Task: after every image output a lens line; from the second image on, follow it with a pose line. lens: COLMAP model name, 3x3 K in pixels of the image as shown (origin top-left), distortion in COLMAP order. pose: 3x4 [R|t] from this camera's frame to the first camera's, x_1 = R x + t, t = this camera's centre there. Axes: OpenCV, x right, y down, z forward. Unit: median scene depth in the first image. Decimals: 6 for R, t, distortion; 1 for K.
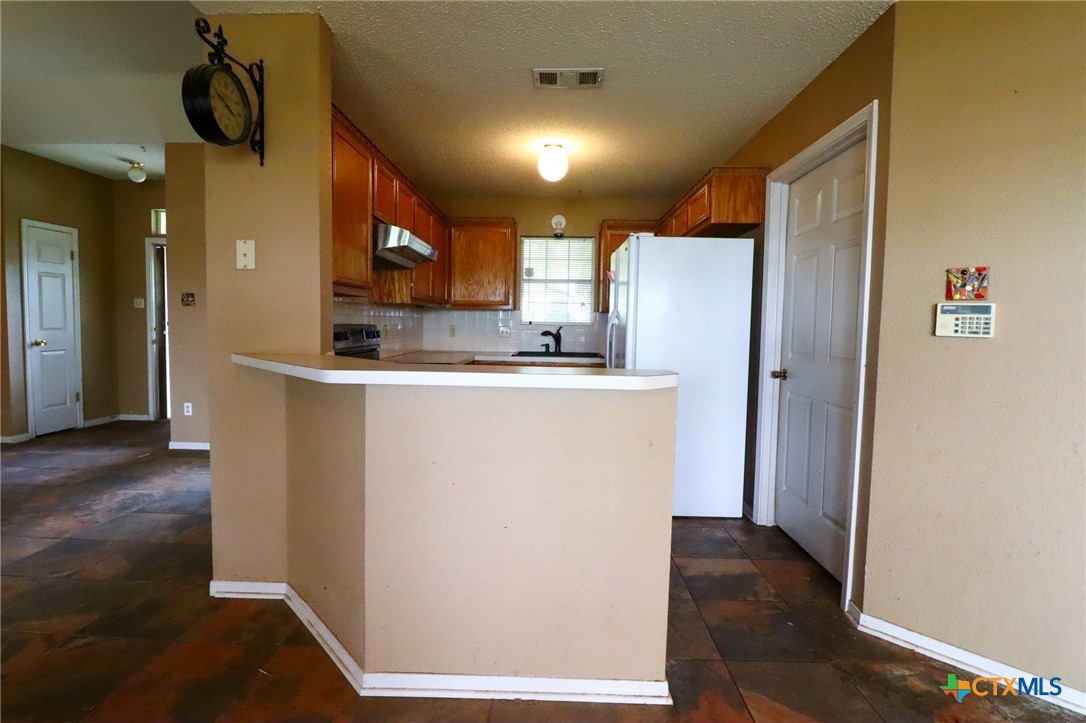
lens RADIAL K [[517.2, 0, 542.4], [0, 517.2, 349.3], [0, 0, 1]] dist [-0.017468, -0.000363]
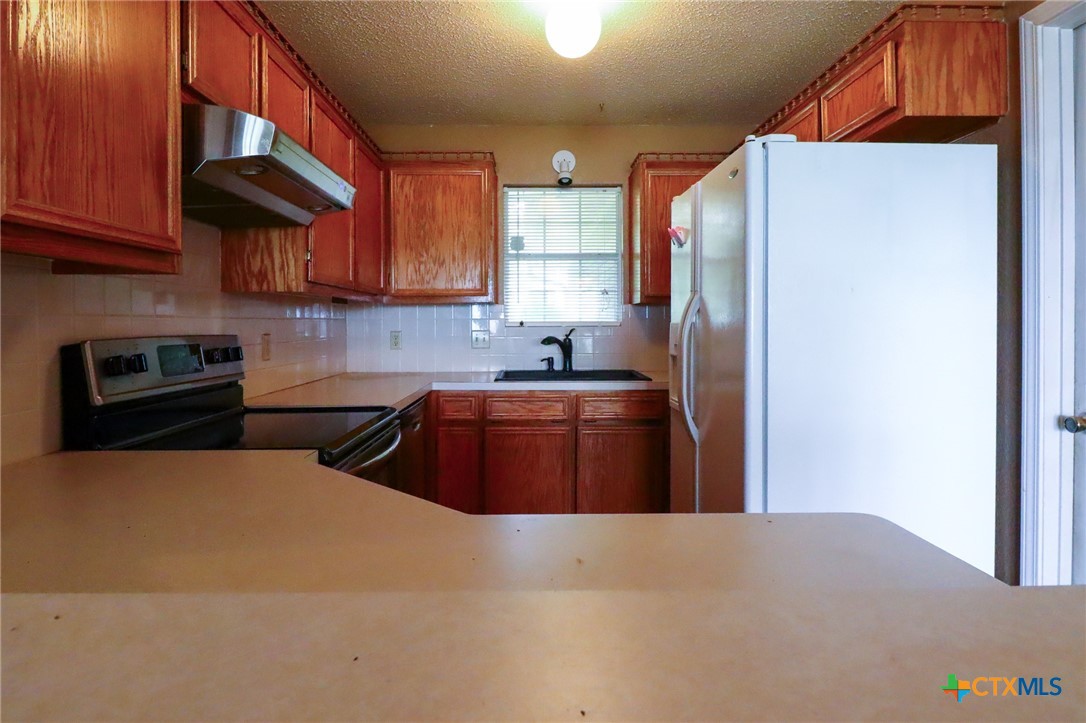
lens RADIAL K [[607.2, 0, 538.8], [0, 607.2, 320.7], [0, 0, 1]] dist [0.002909, -0.000062]
pose [[0.998927, -0.021336, 0.041114, -0.034891], [0.023493, 0.998332, -0.052732, -0.017228], [-0.039921, 0.053642, 0.997762, 0.292344]]
